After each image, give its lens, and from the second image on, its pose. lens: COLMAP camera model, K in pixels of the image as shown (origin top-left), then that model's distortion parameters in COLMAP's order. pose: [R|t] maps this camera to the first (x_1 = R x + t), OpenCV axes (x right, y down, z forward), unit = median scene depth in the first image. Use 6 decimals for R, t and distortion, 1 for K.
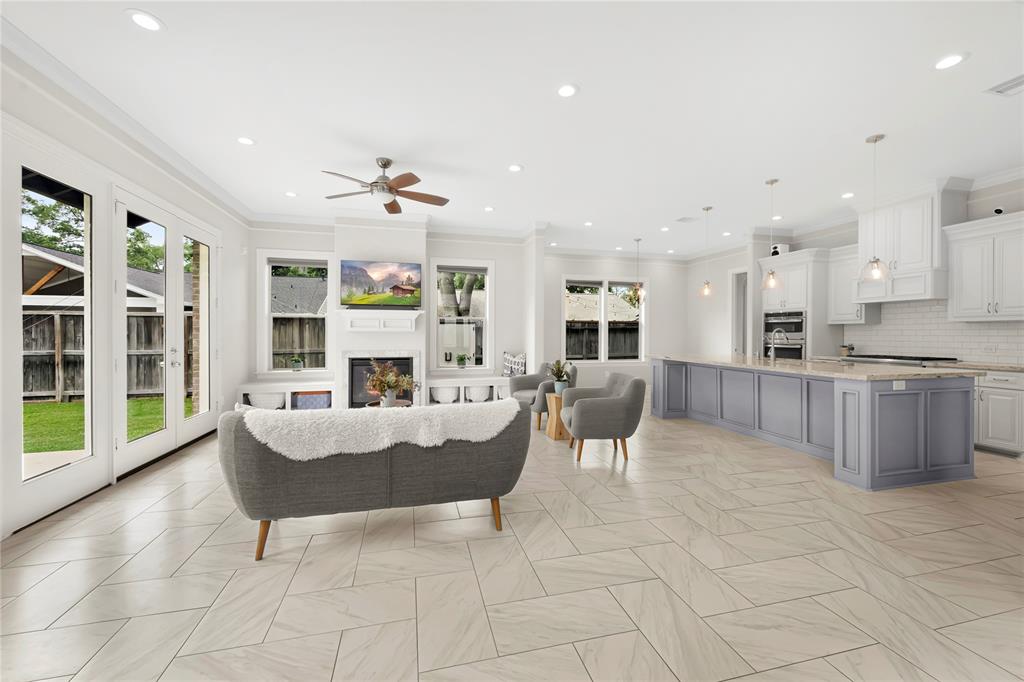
lens RADIAL K [[411.8, 0, 509.7], [0, 411.8, 337.0], [0, 0, 1]] dist [0.000750, -0.000014]
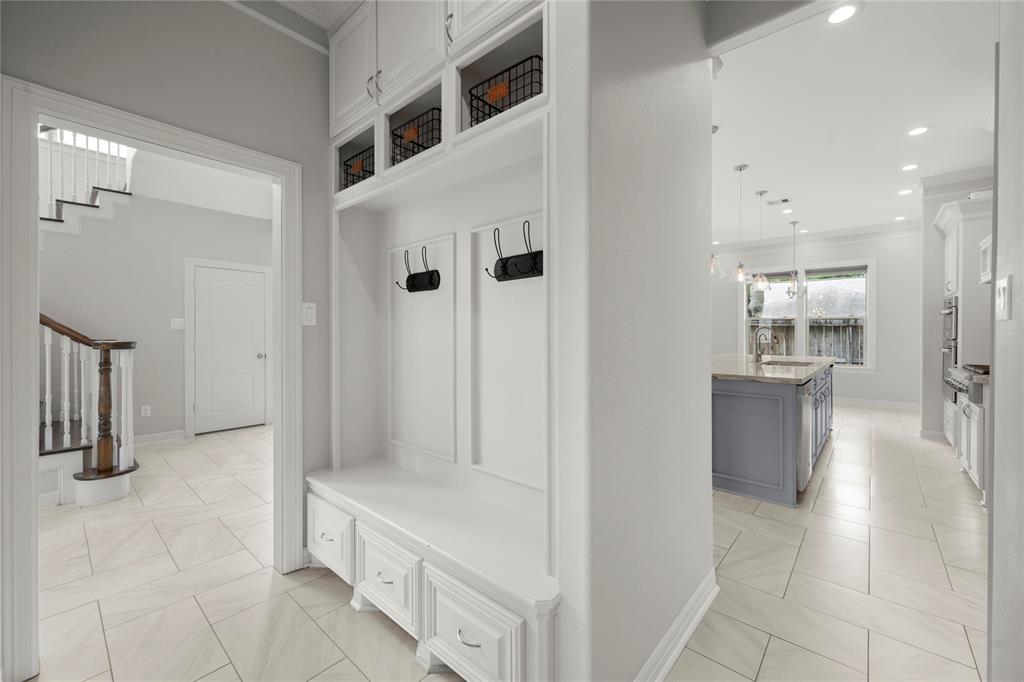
lens RADIAL K [[406.5, 0, 510.6], [0, 406.5, 334.5], [0, 0, 1]] dist [-0.000422, 0.000047]
pose [[0.563869, 0.002620, -0.825860, 0.868885], [-0.004596, 0.999989, 0.000034, 0.000192], [0.825852, 0.003777, 0.563875, 0.045449]]
